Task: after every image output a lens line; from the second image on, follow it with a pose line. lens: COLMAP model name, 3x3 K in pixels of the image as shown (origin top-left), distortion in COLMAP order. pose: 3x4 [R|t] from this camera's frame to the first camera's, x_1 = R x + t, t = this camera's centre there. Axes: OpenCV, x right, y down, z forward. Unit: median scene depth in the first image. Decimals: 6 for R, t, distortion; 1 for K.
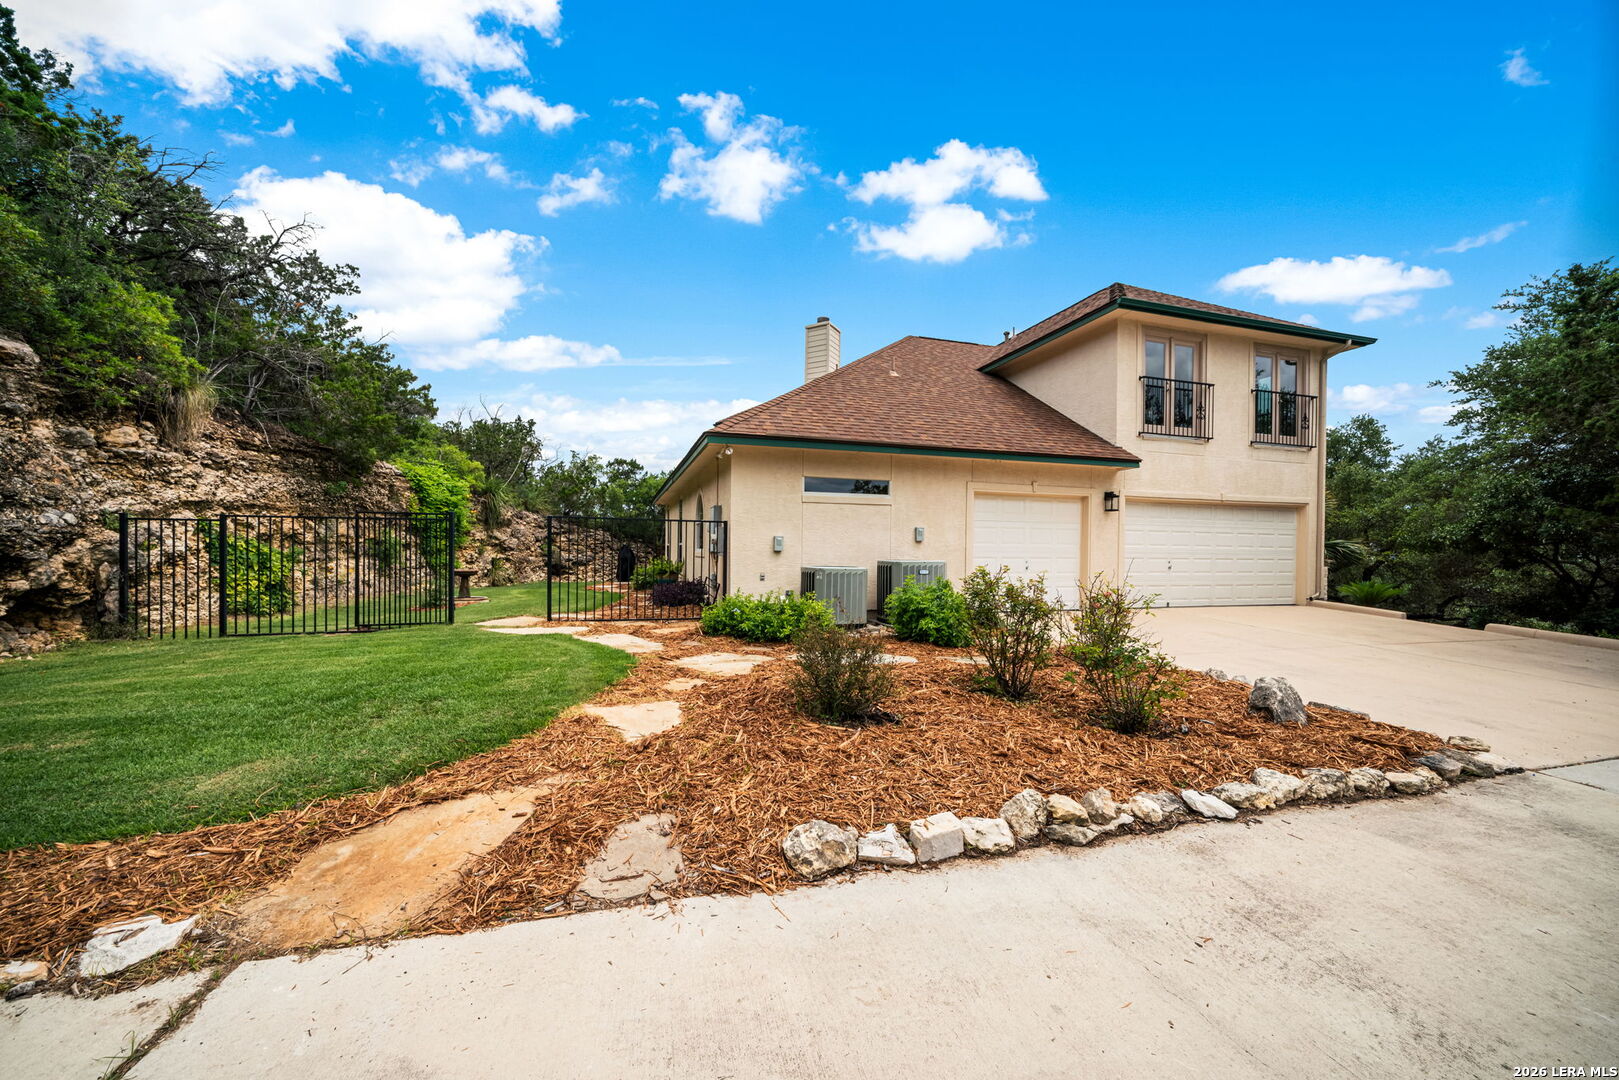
lens RADIAL K [[587.6, 0, 804.8], [0, 587.6, 541.8], [0, 0, 1]] dist [-0.005615, -0.000086]
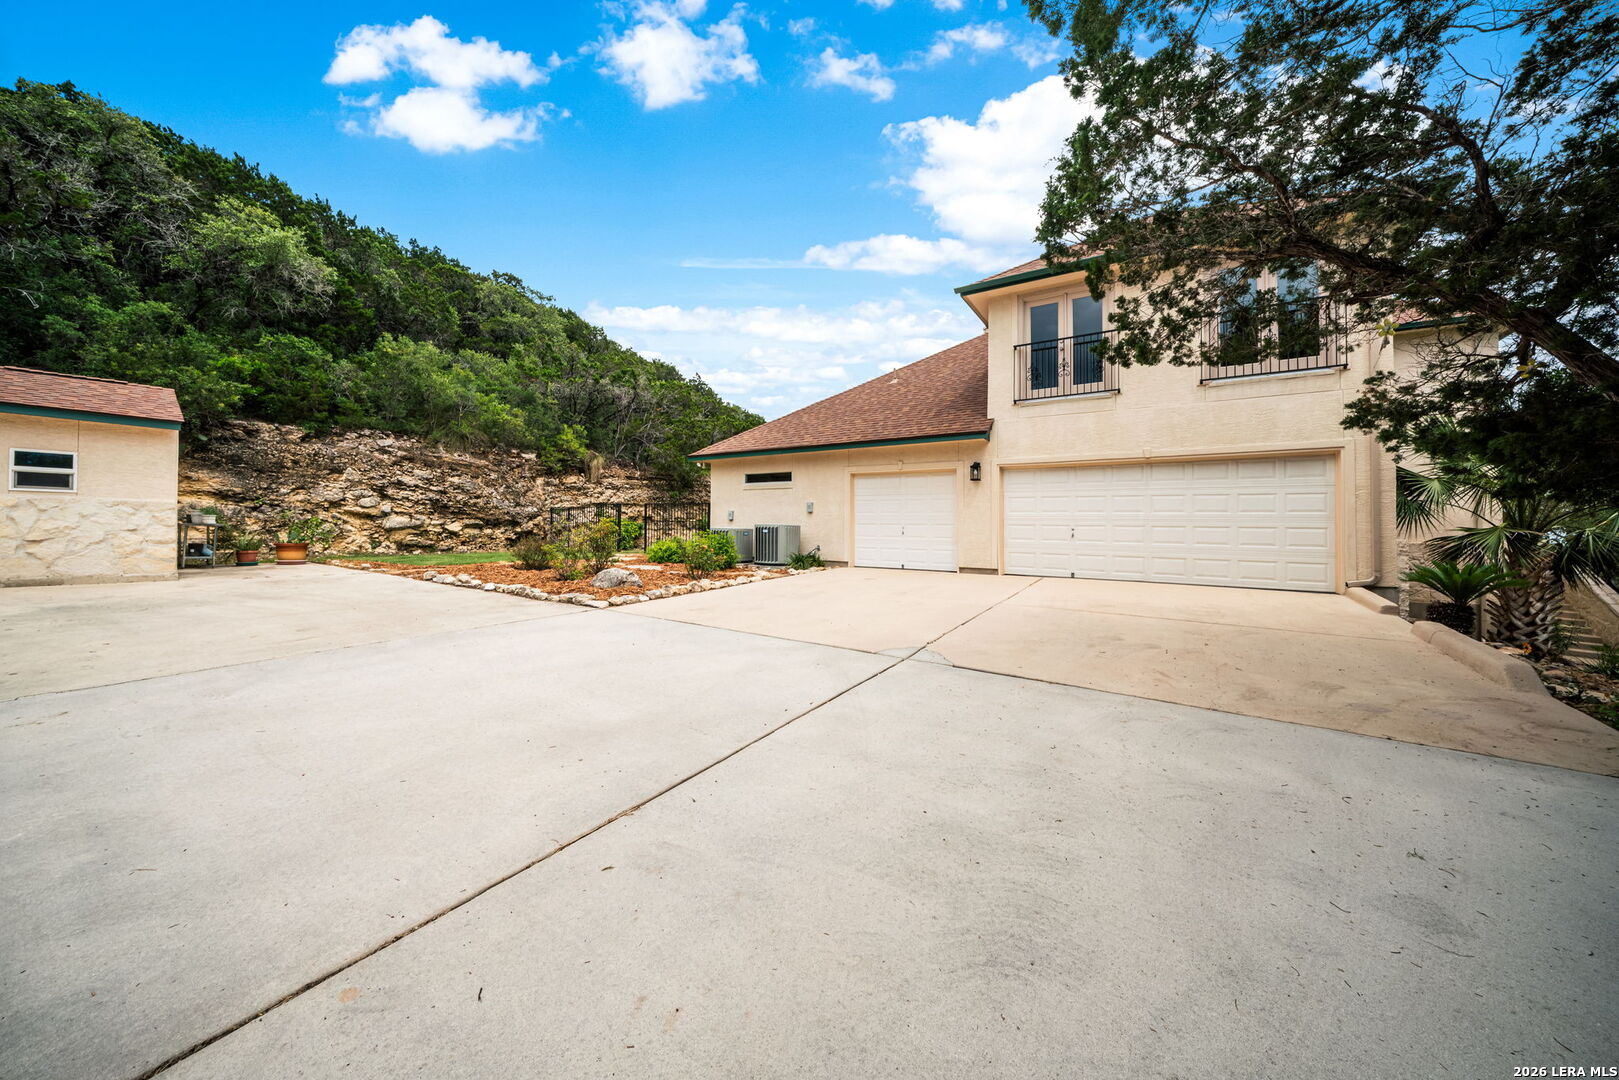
lens RADIAL K [[558.9, 0, 791.3], [0, 558.9, 513.6], [0, 0, 1]] dist [-0.011658, 0.000020]
pose [[0.639651, -0.023167, -0.768316, 1.230847], [-0.002397, 0.999481, -0.032134, 0.047379], [0.768662, 0.022396, 0.639263, 0.101837]]
